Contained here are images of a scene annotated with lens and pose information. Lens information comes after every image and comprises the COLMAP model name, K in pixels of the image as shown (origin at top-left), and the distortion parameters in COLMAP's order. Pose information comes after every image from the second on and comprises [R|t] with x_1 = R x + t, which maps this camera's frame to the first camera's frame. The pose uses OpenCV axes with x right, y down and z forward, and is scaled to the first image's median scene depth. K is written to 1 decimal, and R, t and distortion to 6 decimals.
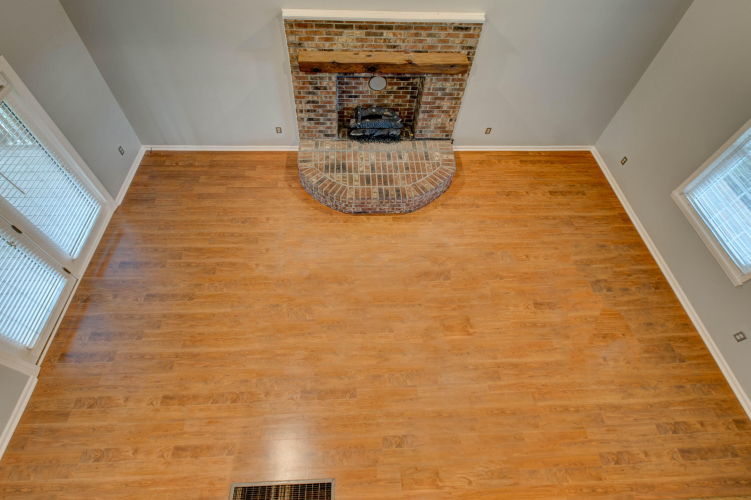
lens RADIAL K [[373.0, 0, 358.2], [0, 373.0, 201.6], [0, 0, 1]] dist [-0.002189, -0.000127]
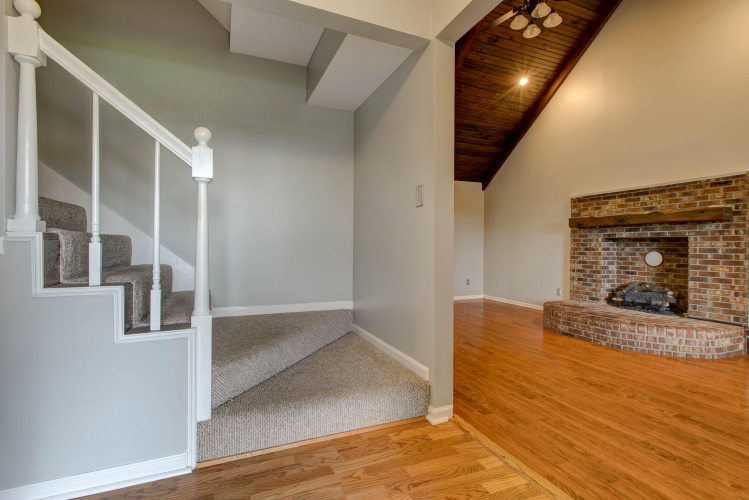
lens RADIAL K [[340.7, 0, 368.2], [0, 340.7, 249.6], [0, 0, 1]] dist [0.000911, -0.001504]
pose [[0.340119, -0.001551, -0.940381, 0.733027], [-0.738122, 0.619160, -0.267987, 0.565093], [0.582662, 0.785264, 0.209444, 0.310124]]
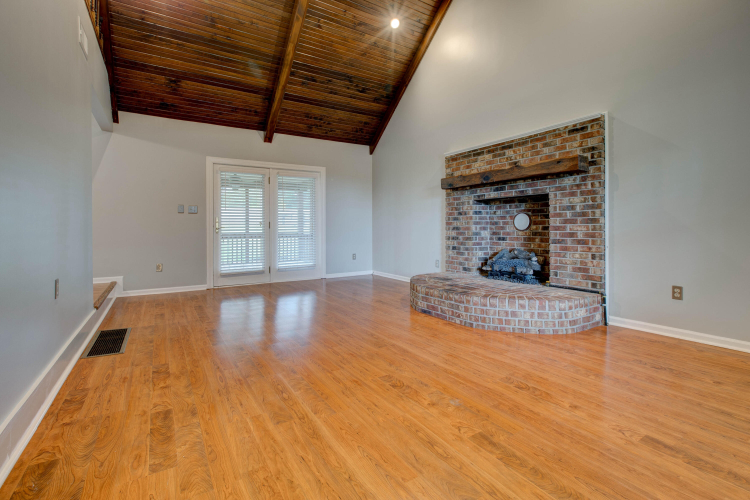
lens RADIAL K [[339.0, 0, 370.4], [0, 339.0, 230.4], [0, 0, 1]] dist [0.000947, 0.000347]
pose [[0.496943, -0.008391, -0.867743, 0.648204], [-0.673589, 0.626705, -0.391815, 0.317127], [0.547107, 0.779211, 0.305784, 0.566201]]
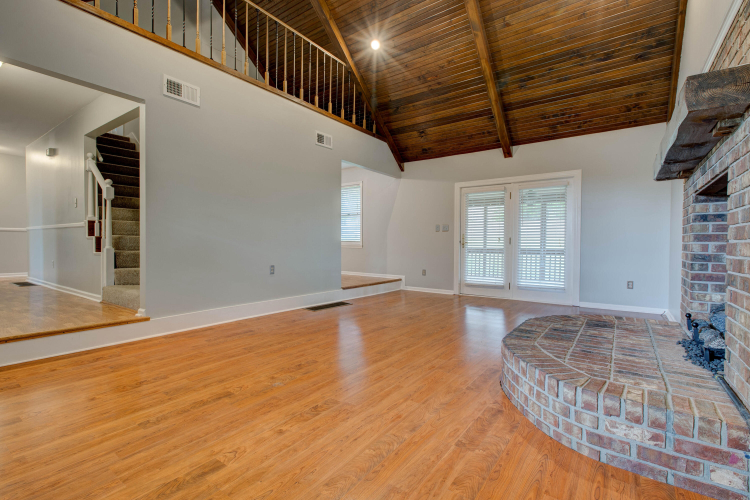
lens RADIAL K [[337.7, 0, 375.0], [0, 337.7, 250.0], [0, 0, 1]] dist [0.001210, 0.000237]
pose [[-0.600836, -0.000317, -0.799372, 0.657779], [-0.635851, 0.606225, 0.477687, -0.209140], [0.484448, 0.795293, -0.364444, 0.981875]]
